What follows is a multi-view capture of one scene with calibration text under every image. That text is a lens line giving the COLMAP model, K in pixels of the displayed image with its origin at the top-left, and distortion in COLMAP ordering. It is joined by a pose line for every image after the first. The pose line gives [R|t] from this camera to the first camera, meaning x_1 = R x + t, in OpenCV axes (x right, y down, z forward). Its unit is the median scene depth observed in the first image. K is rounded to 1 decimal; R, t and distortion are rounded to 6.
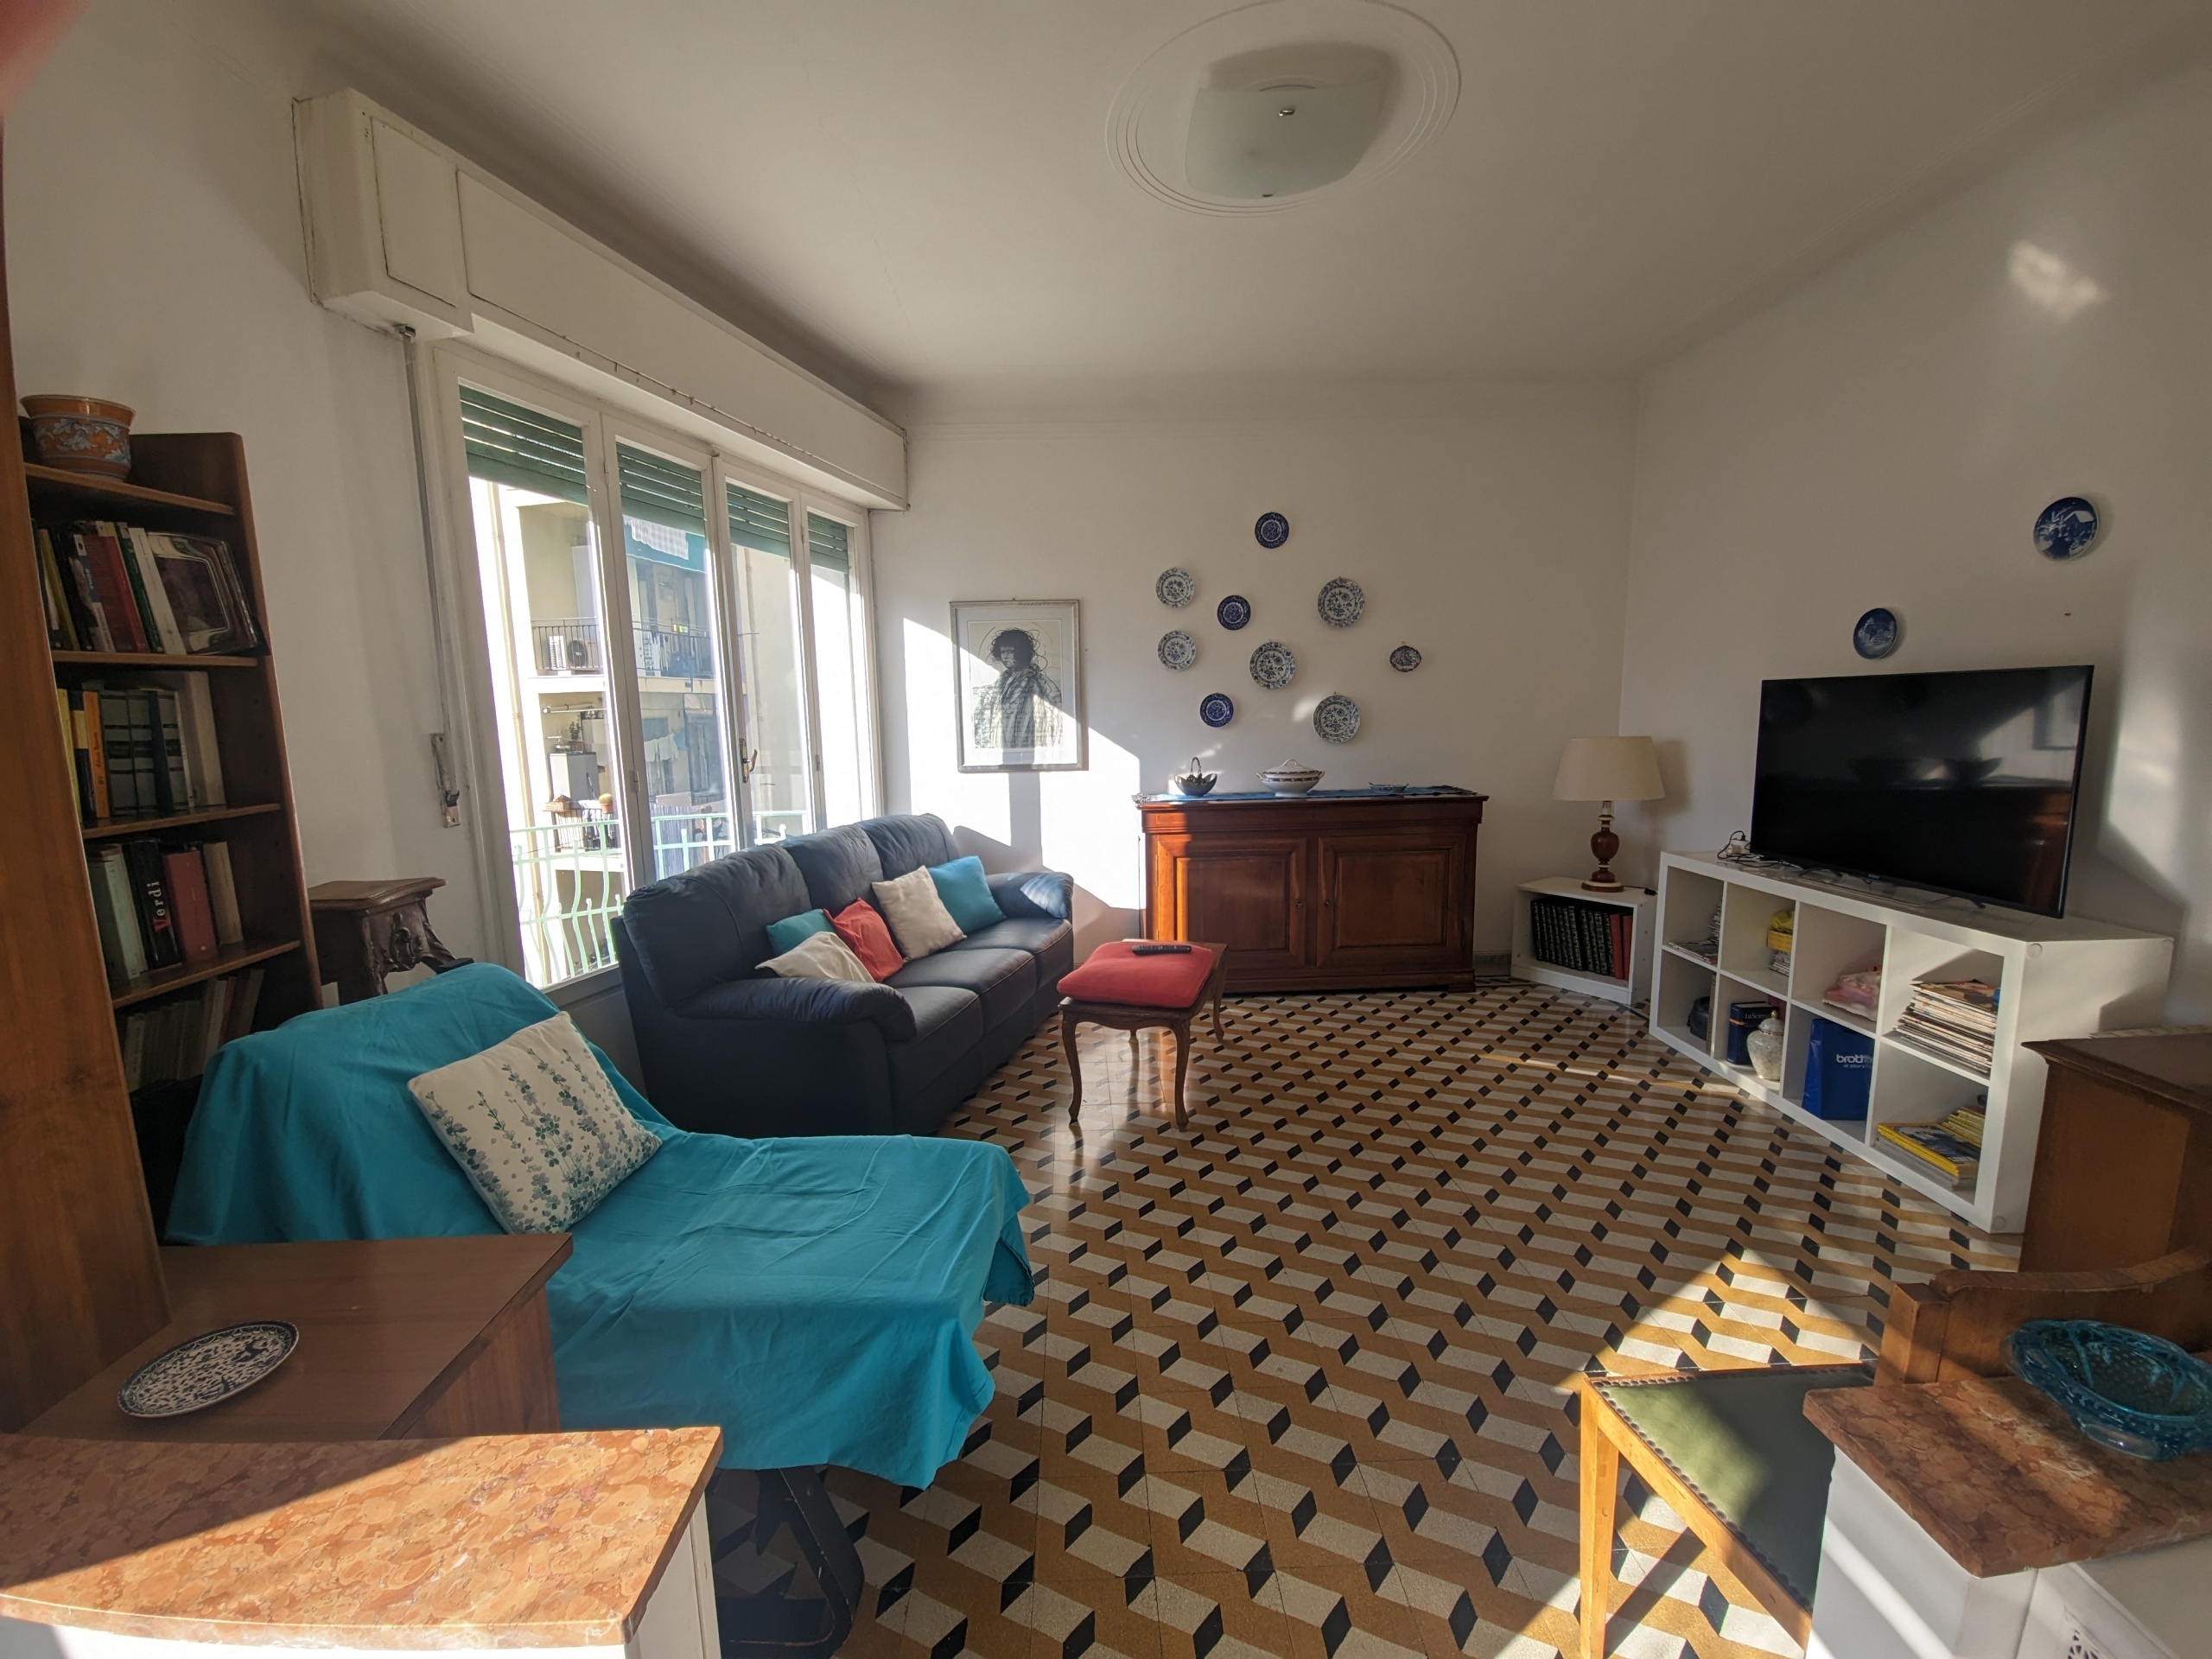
lens RADIAL K [[896.2, 0, 1109.4], [0, 896.2, 839.4], [0, 0, 1]] dist [0.002643, -0.005109]
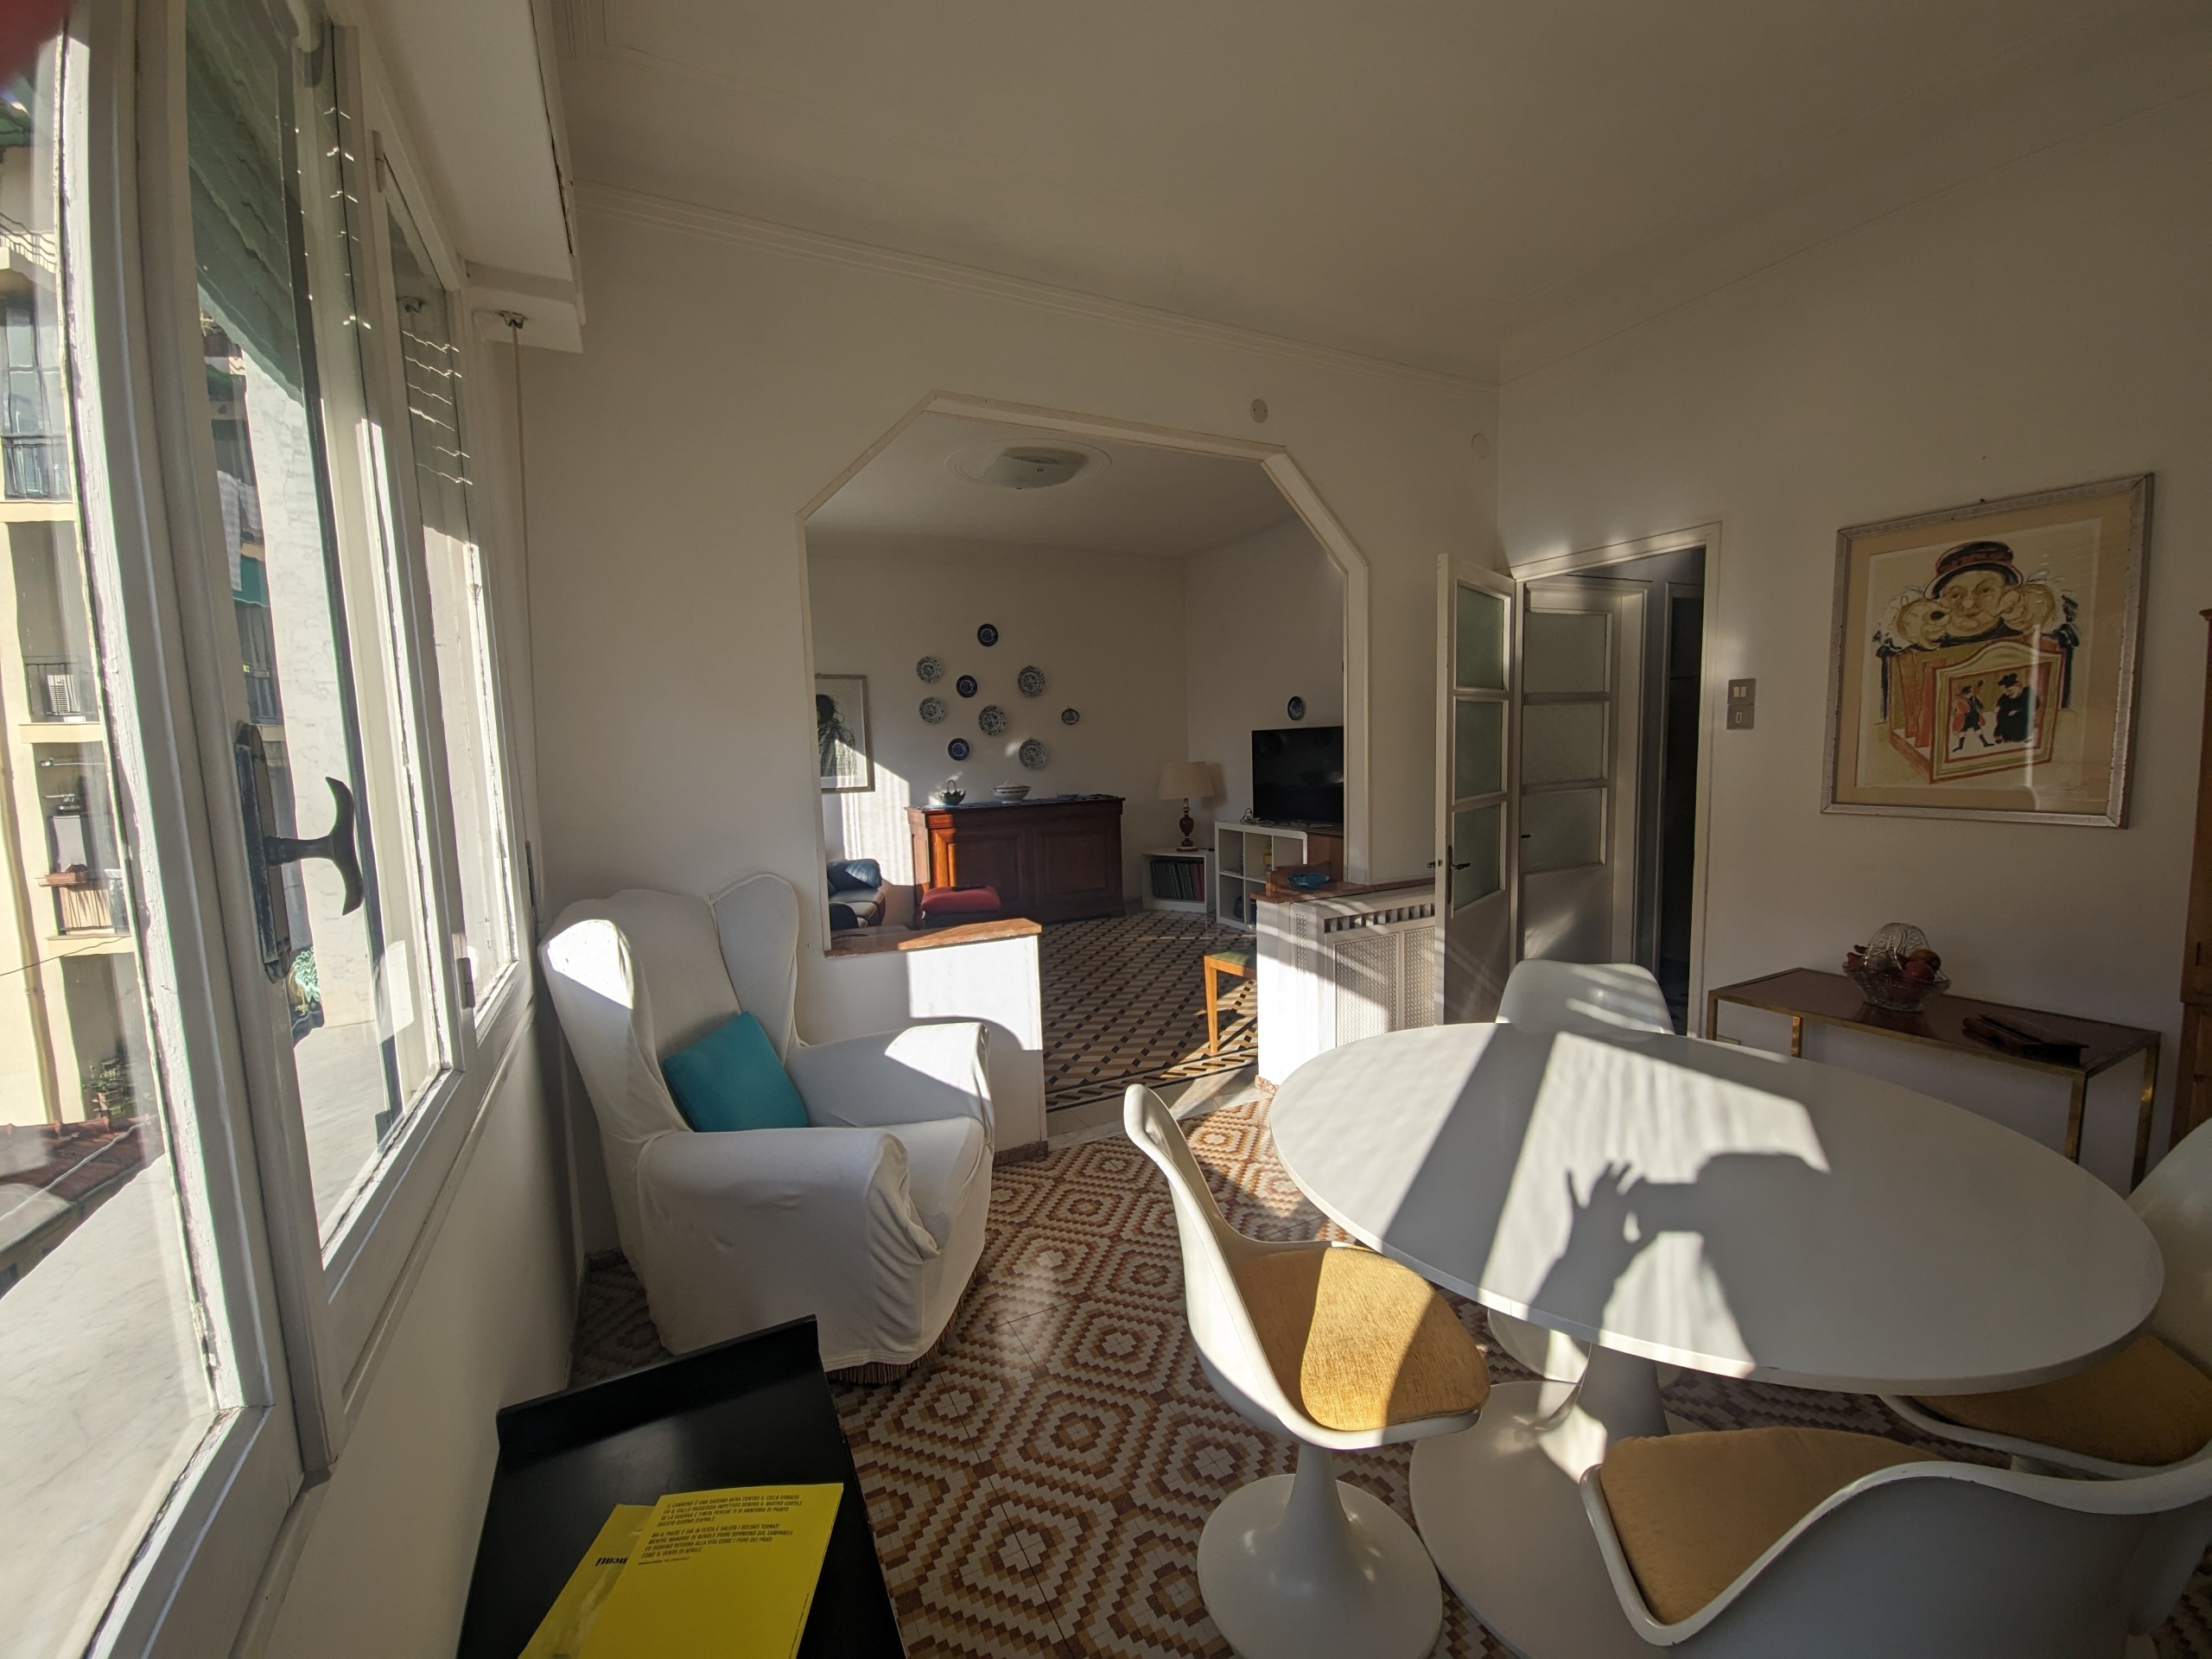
lens RADIAL K [[896.2, 0, 1098.4], [0, 896.2, 837.8], [0, 0, 1]] dist [0.002643, -0.005109]
pose [[0.910489, -0.049154, 0.410602, -0.316102], [0.069969, 0.996906, -0.035810, 0.082113], [-0.407571, 0.061334, 0.911111, -0.507797]]
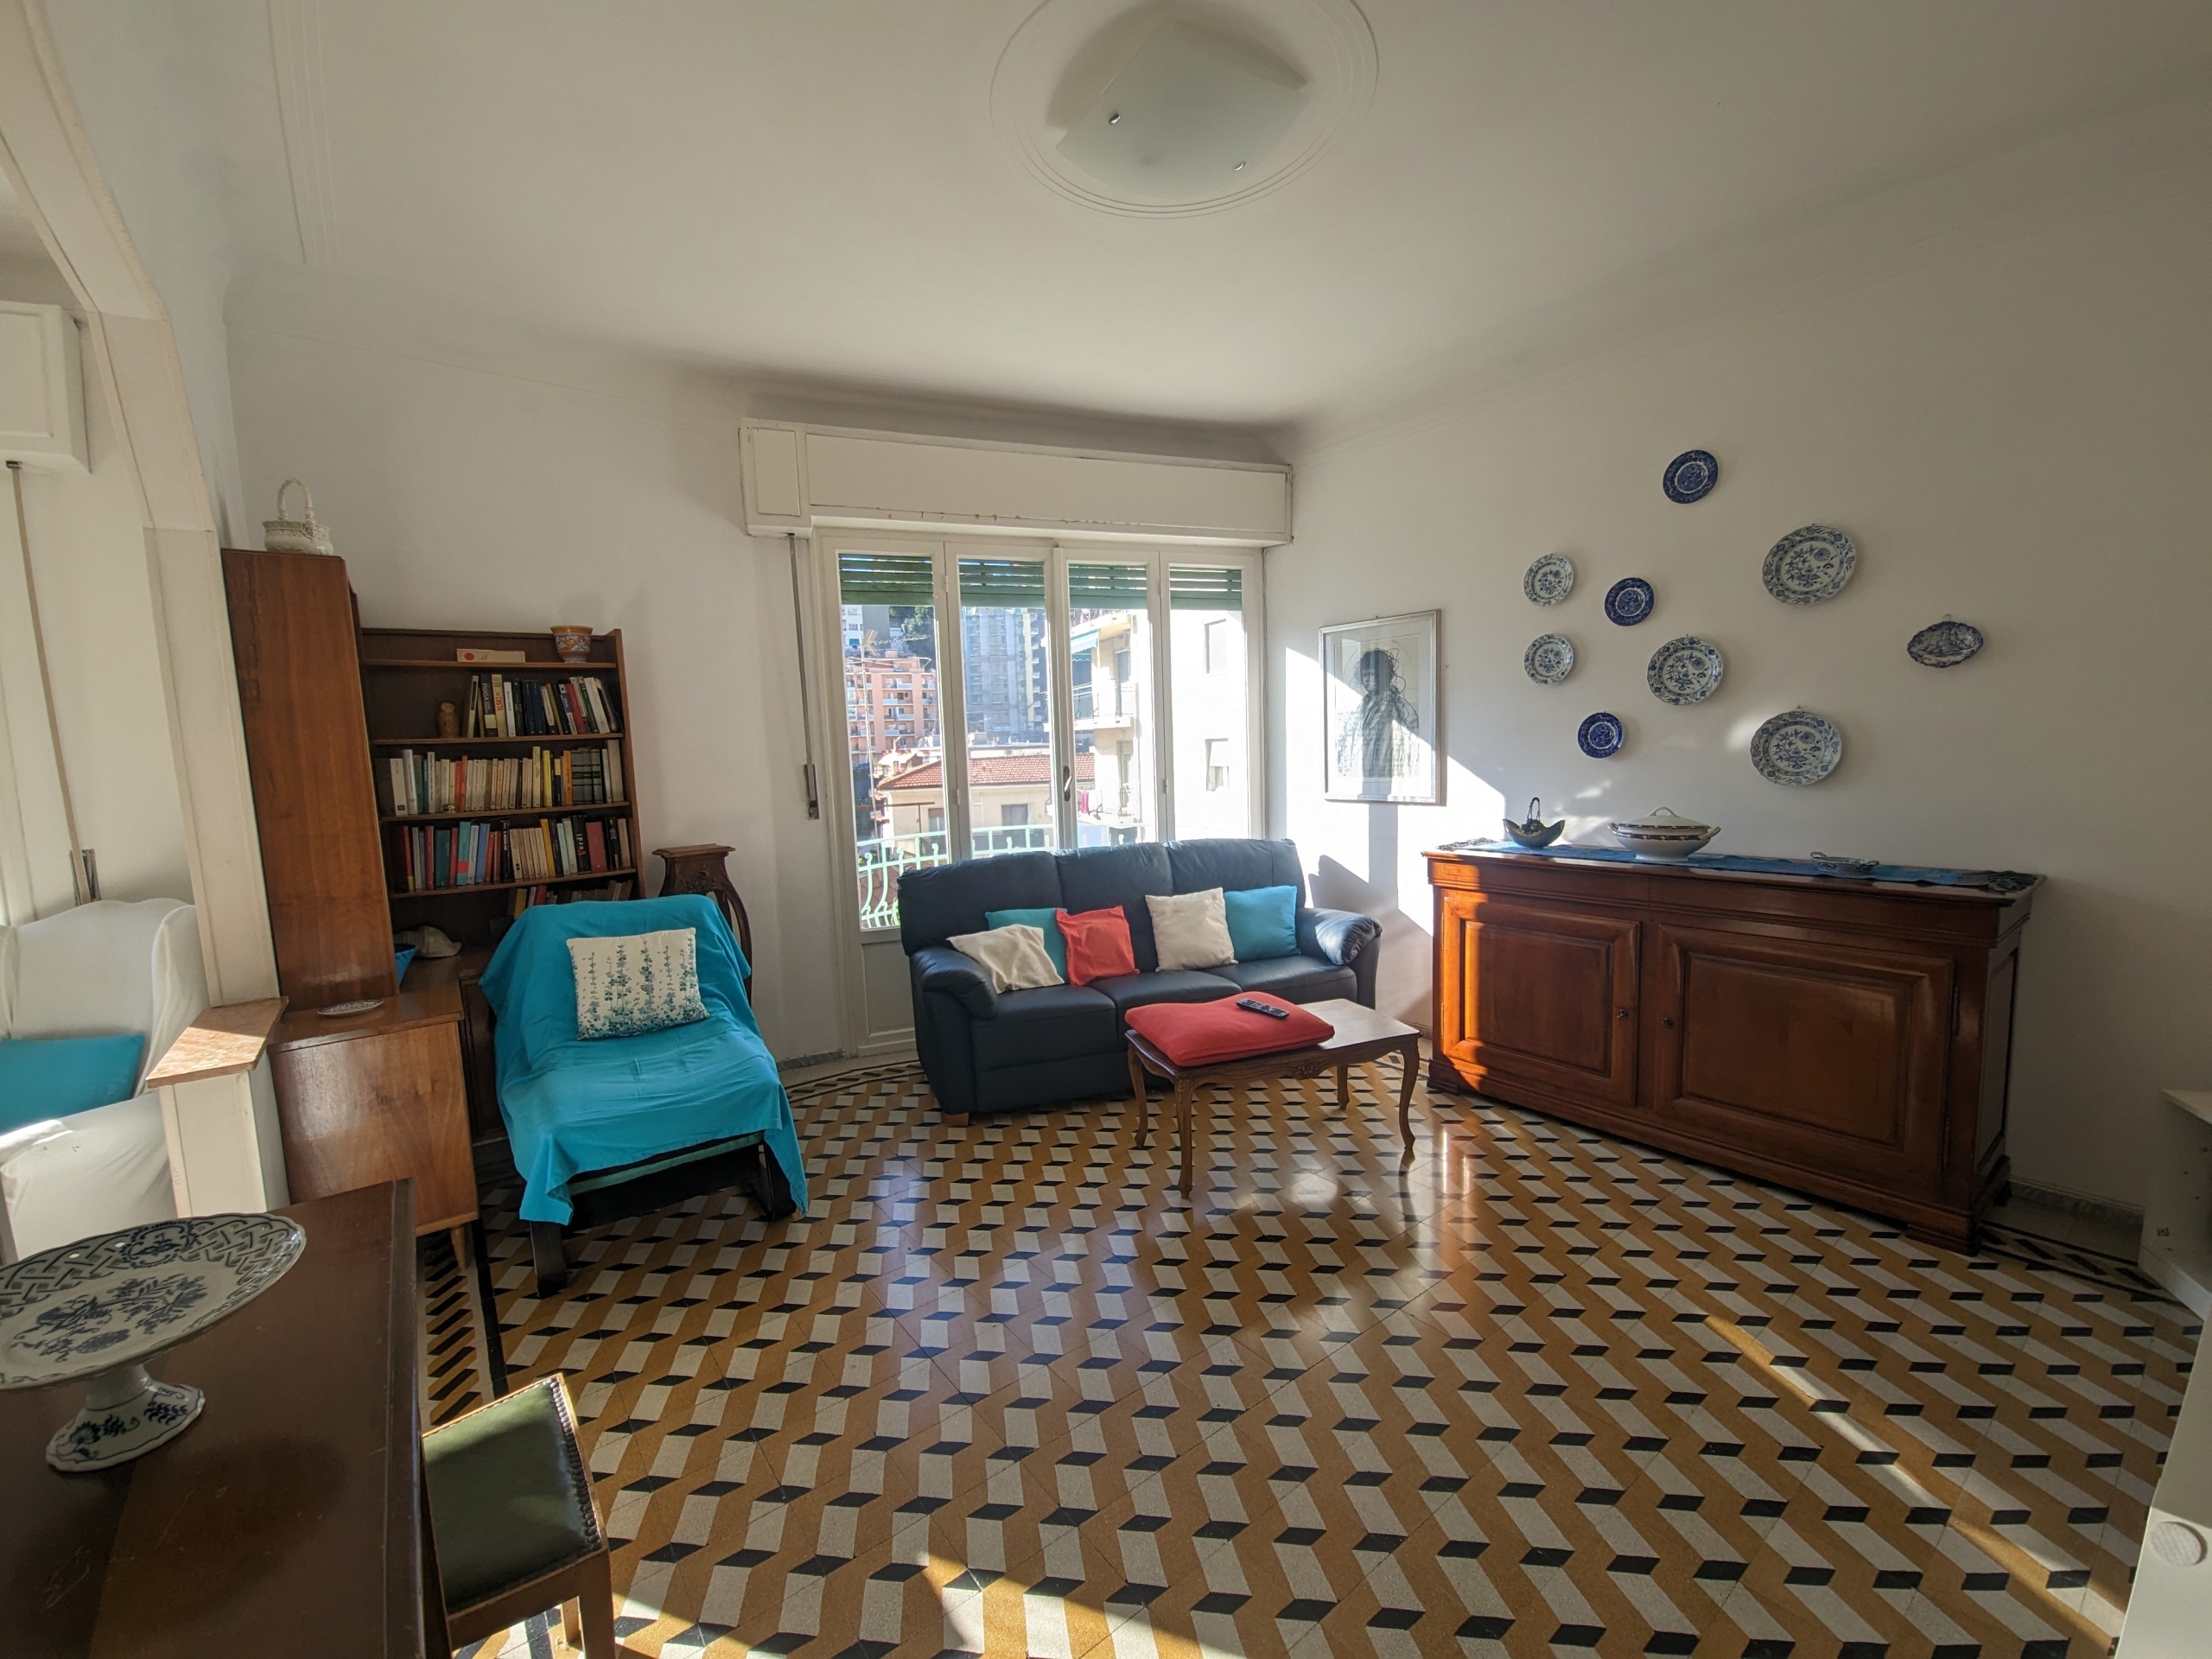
lens RADIAL K [[896.2, 0, 1098.2], [0, 896.2, 836.6], [0, 0, 1]] dist [0.002643, -0.005109]
pose [[0.580590, 0.084615, -0.809787, 0.516990], [-0.094004, 0.994900, 0.036560, -0.051557], [0.808751, 0.054897, 0.585584, 0.245500]]
